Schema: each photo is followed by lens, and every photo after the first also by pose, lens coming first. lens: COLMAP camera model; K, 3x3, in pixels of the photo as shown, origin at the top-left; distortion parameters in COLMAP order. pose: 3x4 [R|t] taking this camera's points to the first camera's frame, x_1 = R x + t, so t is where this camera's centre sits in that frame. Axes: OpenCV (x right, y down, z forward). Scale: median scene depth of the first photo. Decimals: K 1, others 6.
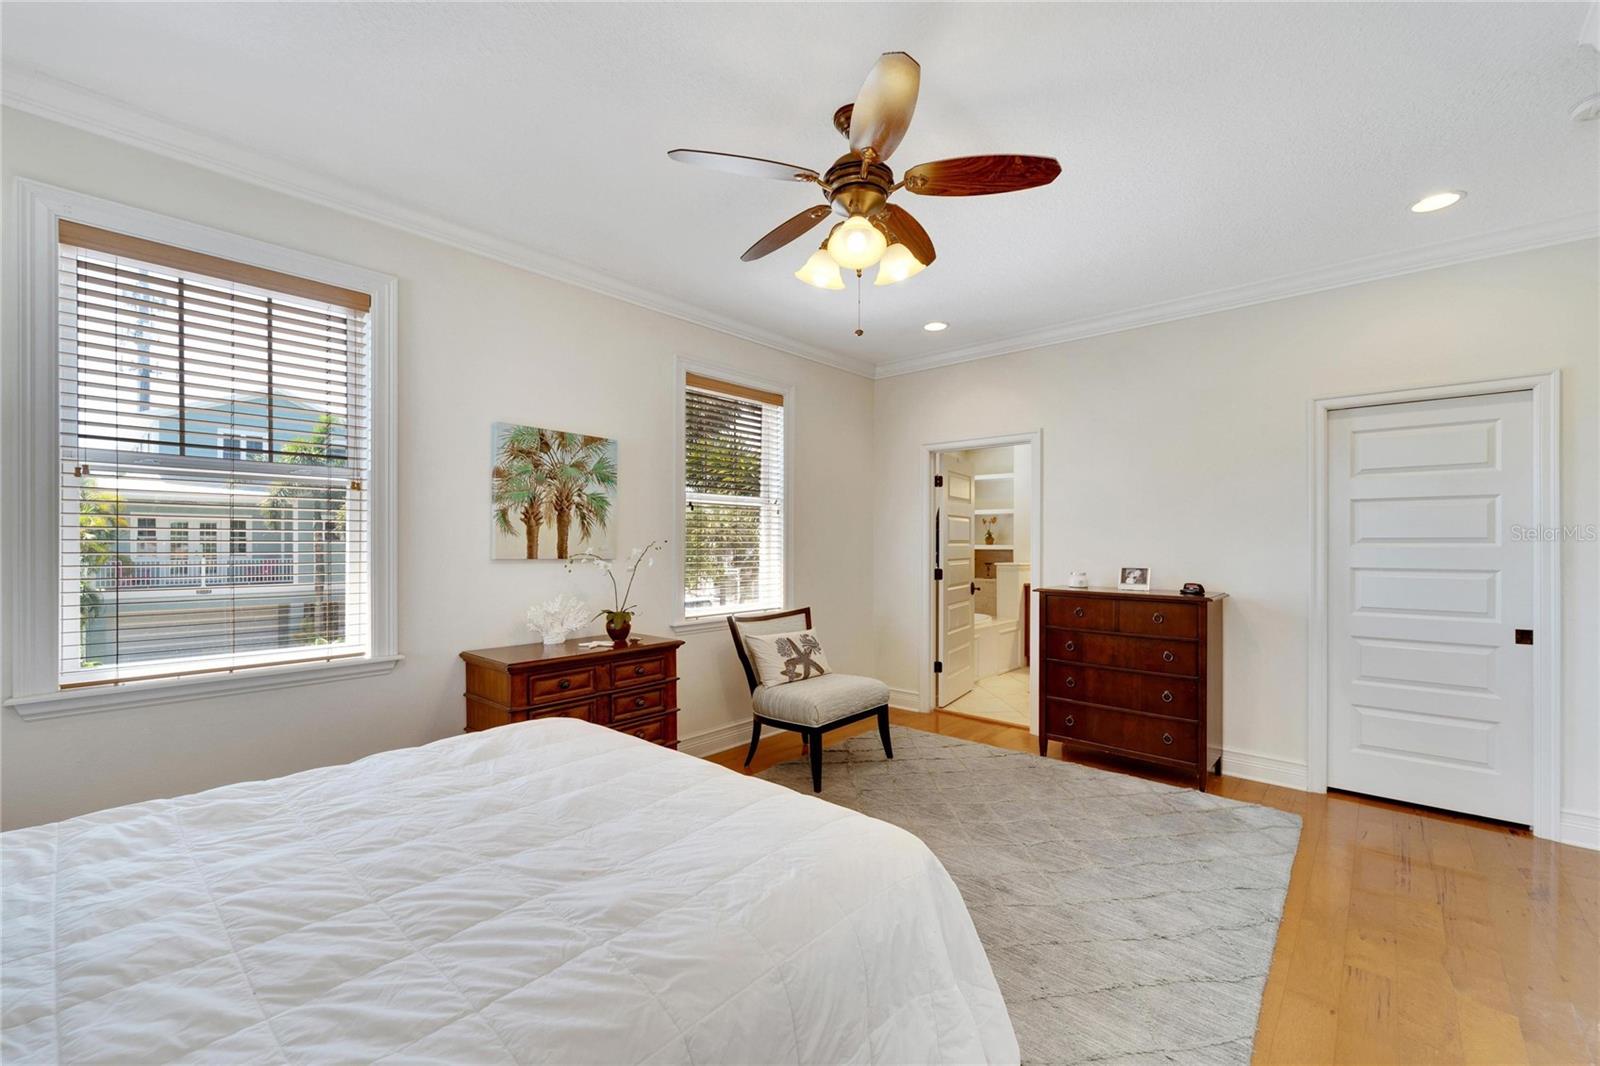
lens RADIAL K [[657.9, 0, 802.4], [0, 657.9, 538.8], [0, 0, 1]] dist [0.001581, 0.000056]
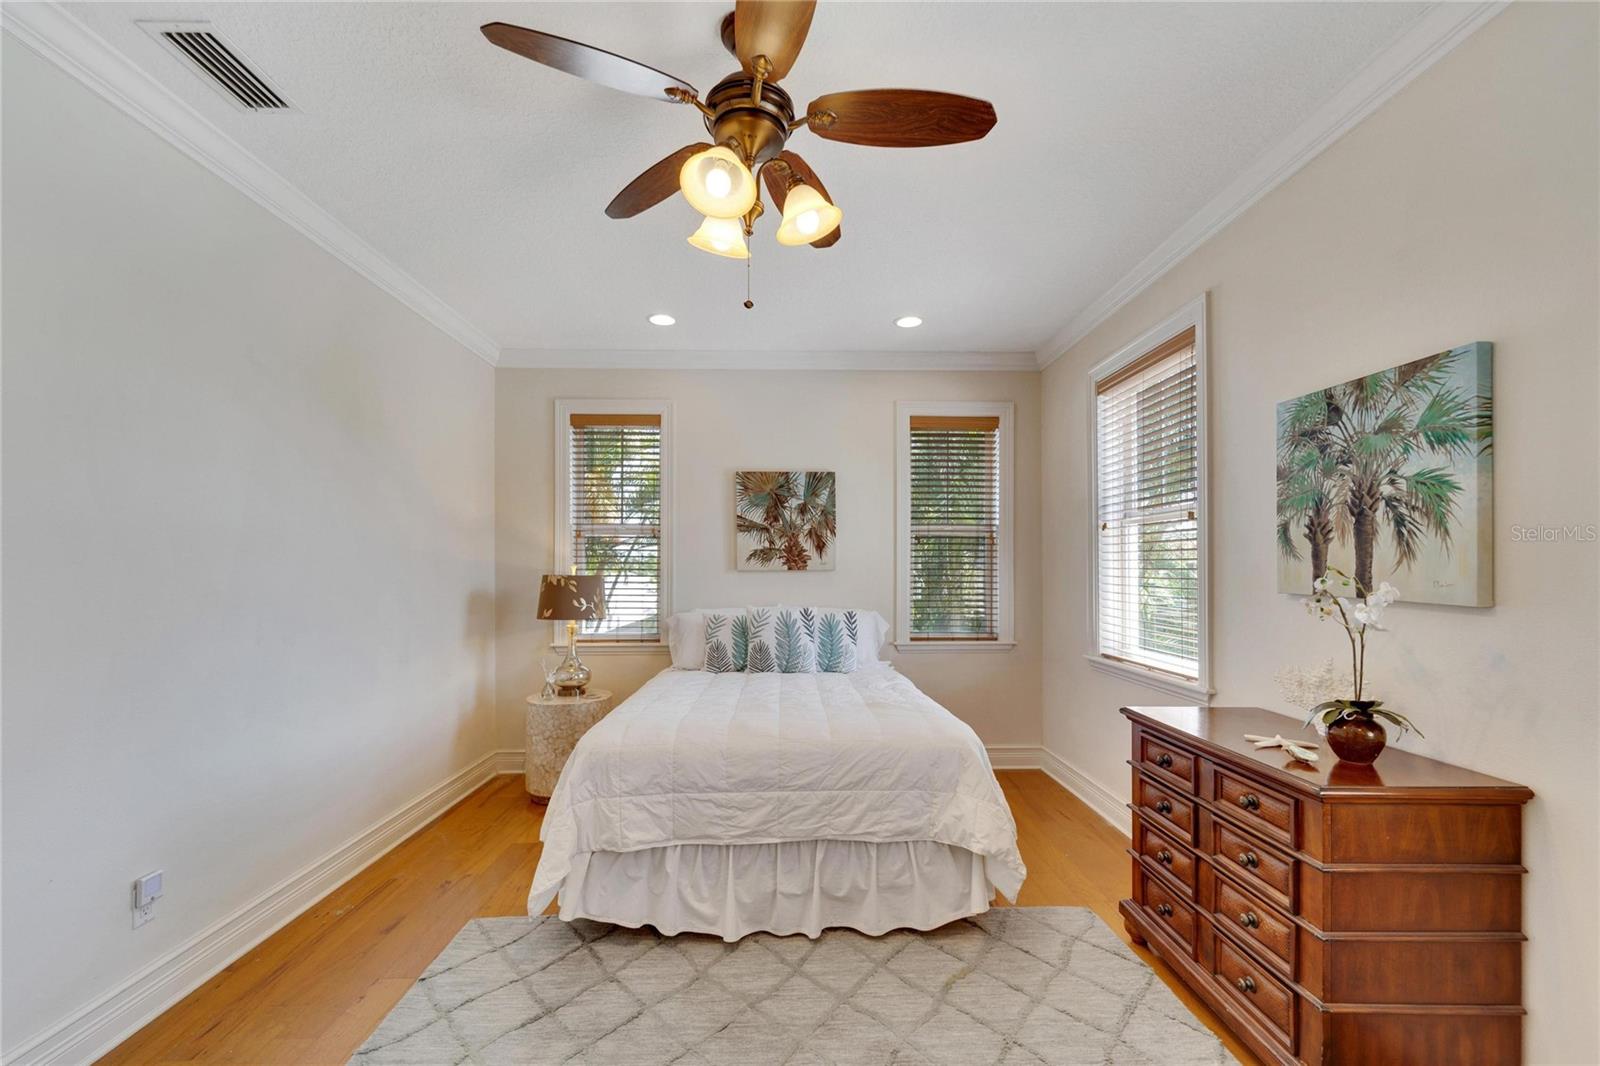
lens RADIAL K [[649.3, 0, 799.5], [0, 649.3, 567.5], [0, 0, 1]] dist [0.001621, 0.000134]
pose [[-0.732162, 0.000375, -0.681130, 0.378289], [0.006428, 0.999959, -0.006359, 0.004078], [0.681100, -0.009034, -0.732135, 1.066077]]
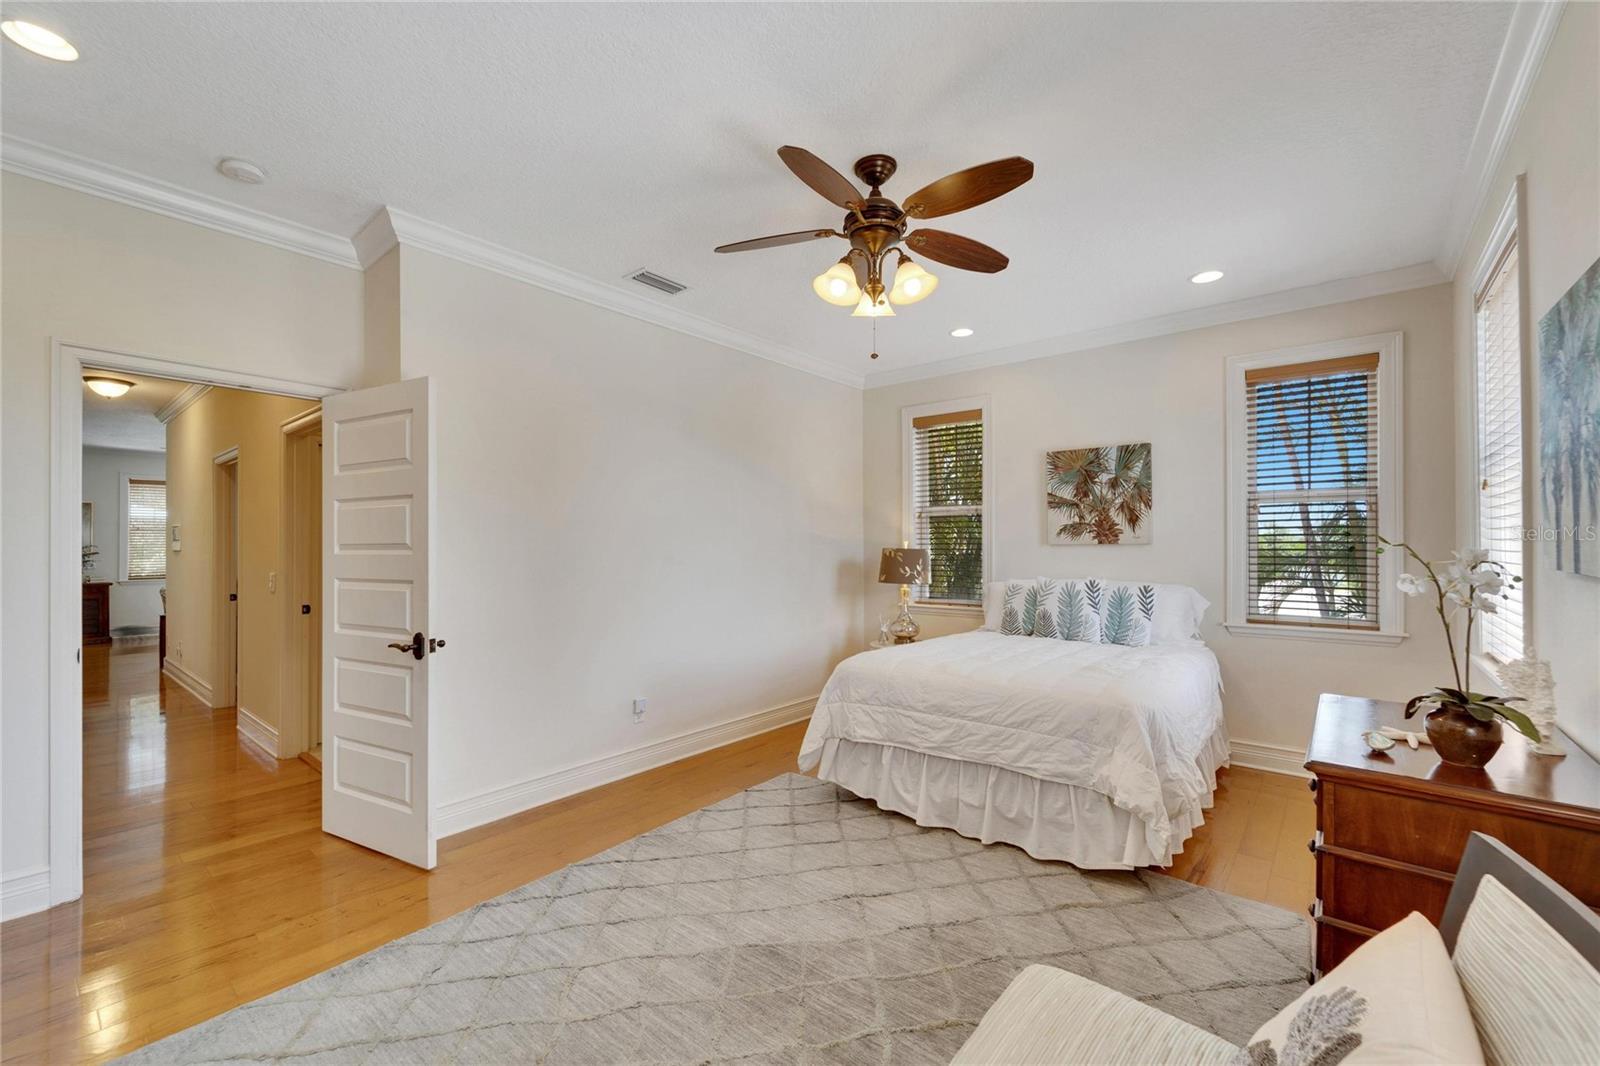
lens RADIAL K [[651.8, 0, 802.5], [0, 651.8, 548.3], [0, 0, 1]] dist [-0.000217, -0.000140]
pose [[-0.999229, 0.003439, -0.039115, 0.169626], [0.003639, 0.999981, -0.005022, 0.013723], [0.039097, -0.005161, -0.999222, 1.396315]]
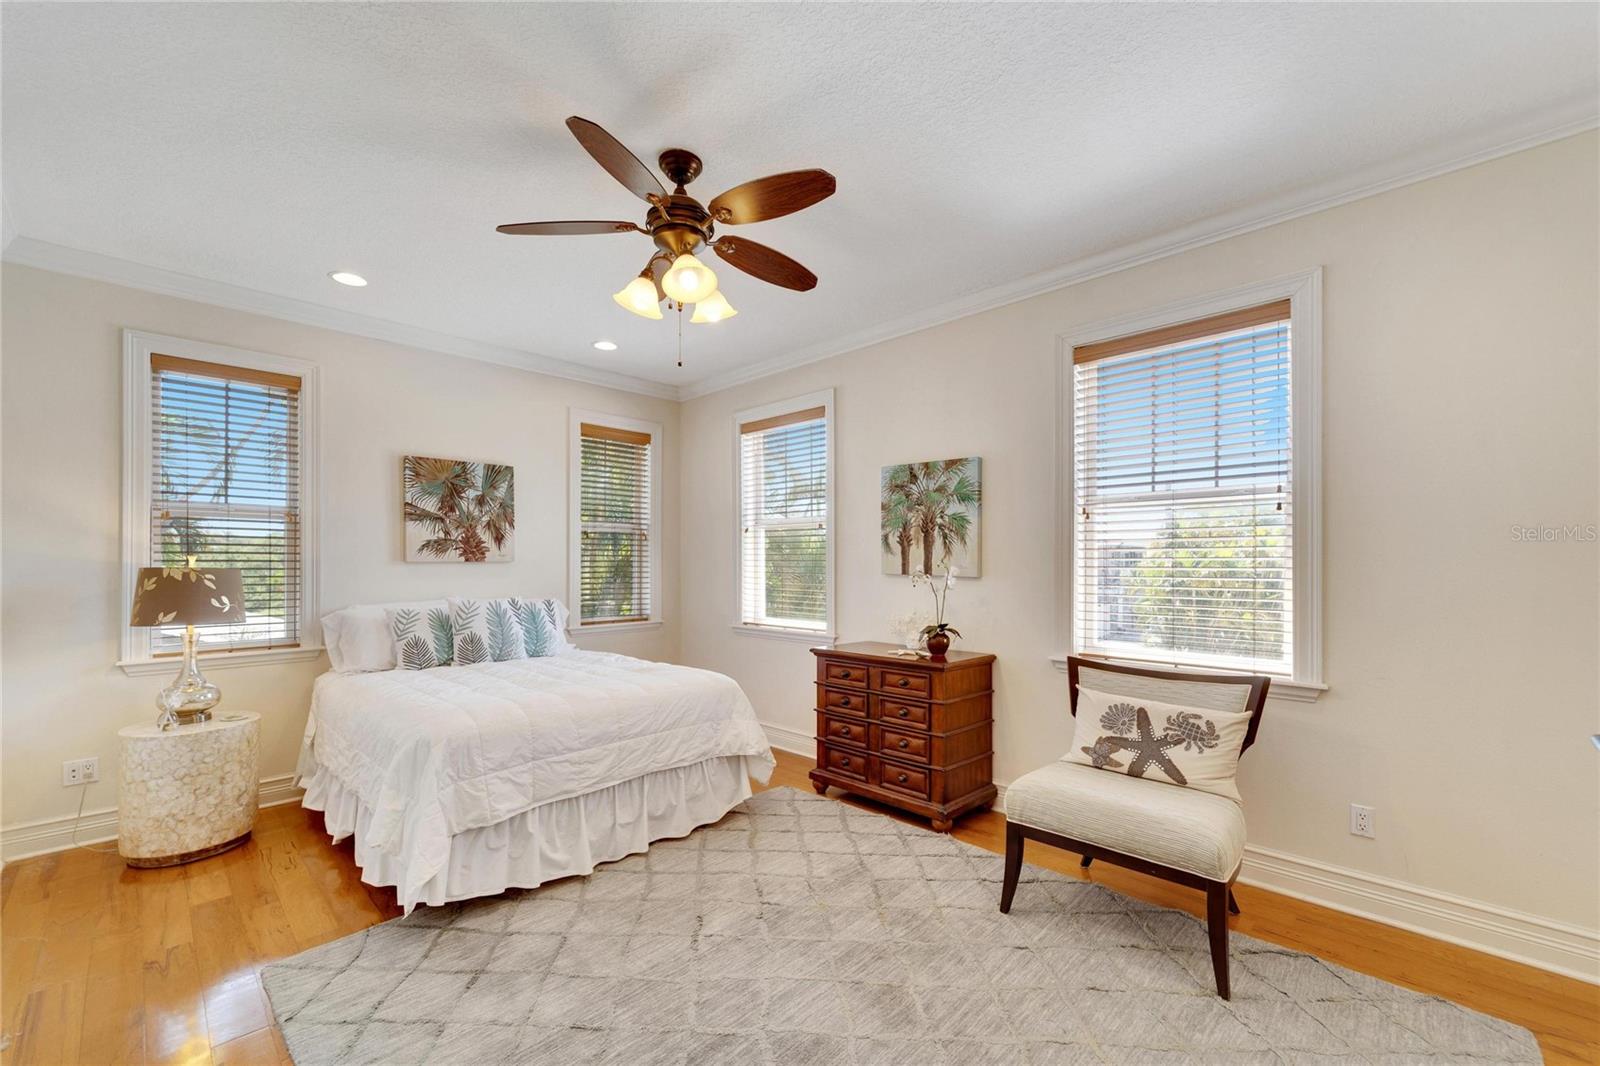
lens RADIAL K [[649.3, 0, 799.5], [0, 649.3, 567.5], [0, 0, 1]] dist [0.001621, 0.000134]
pose [[-0.051901, 0.009887, -0.998603, 0.744790], [0.007639, 0.999926, 0.009503, 0.005215], [0.998623, -0.007135, -0.051973, 0.827549]]
